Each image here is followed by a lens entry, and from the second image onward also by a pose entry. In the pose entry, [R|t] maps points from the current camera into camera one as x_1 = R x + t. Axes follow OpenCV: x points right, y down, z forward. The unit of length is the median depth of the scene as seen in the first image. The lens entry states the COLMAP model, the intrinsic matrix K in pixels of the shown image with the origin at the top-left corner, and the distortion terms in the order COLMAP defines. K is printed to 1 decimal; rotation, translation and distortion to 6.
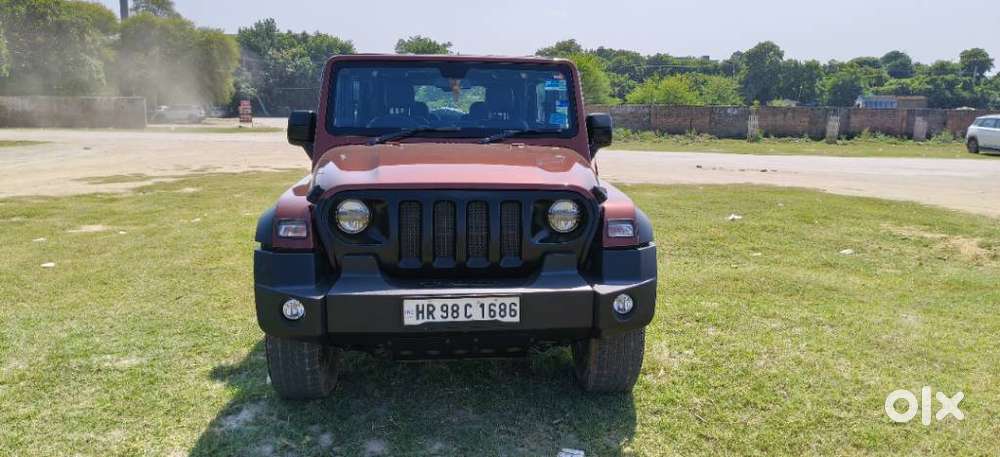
lens RADIAL K [[778.3, 0, 501.4], [0, 778.3, 277.0], [0, 0, 1]] dist [0.003956, -0.071818]
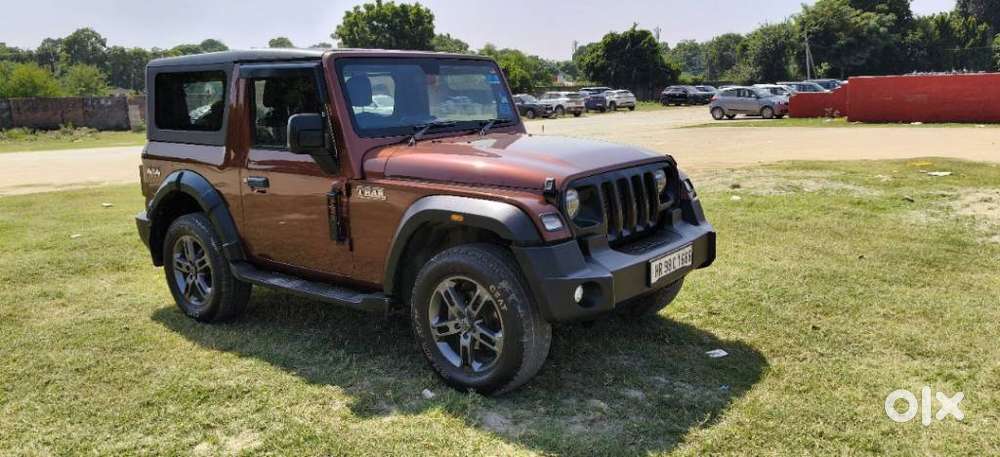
lens RADIAL K [[778.9, 0, 500.0], [0, 778.9, 228.5], [0, 0, 1]] dist [0.012400, -0.064272]
pose [[0.682250, -0.152878, 0.714957, -0.077342], [0.184002, 0.982321, 0.034463, -0.007321], [-0.707586, 0.108042, 0.698318, 0.021304]]
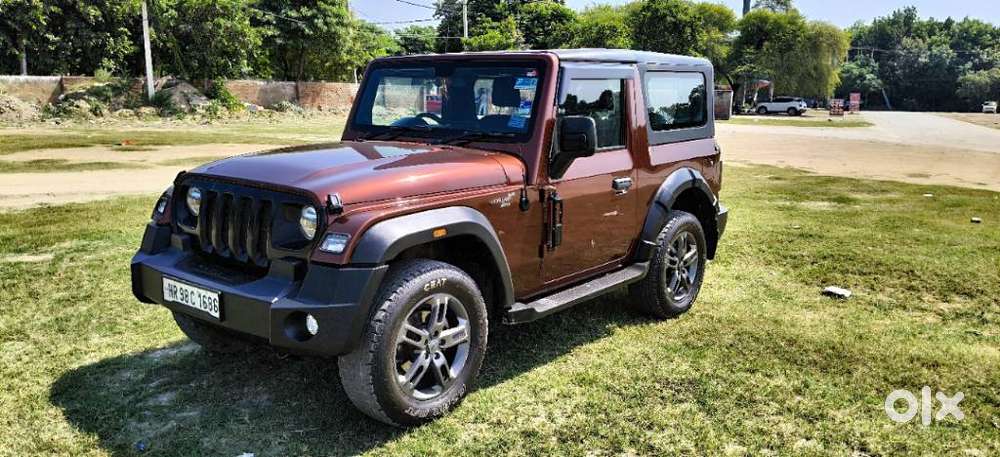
lens RADIAL K [[778.9, 0, 500.0], [0, 778.9, 228.5], [0, 0, 1]] dist [0.012400, -0.064272]
pose [[0.698952, 0.121062, -0.704848, 0.067689], [-0.156570, 0.987562, 0.014359, -0.008981], [0.697819, 0.100322, 0.709213, 0.036126]]
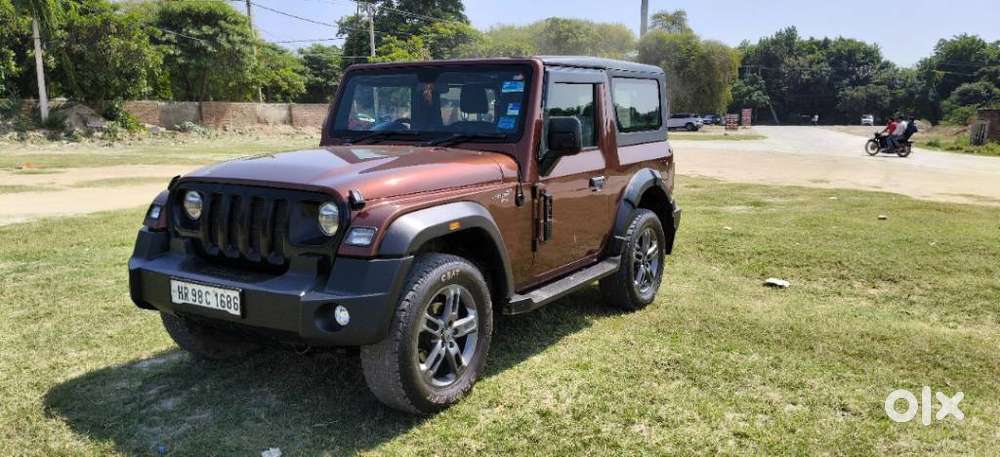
lens RADIAL K [[778.9, 0, 500.0], [0, 778.9, 228.5], [0, 0, 1]] dist [0.012400, -0.064272]
pose [[0.783321, 0.082337, -0.616140, 0.063121], [-0.126069, 0.991633, -0.027760, -0.004931], [0.608699, 0.099421, 0.787147, 0.026838]]
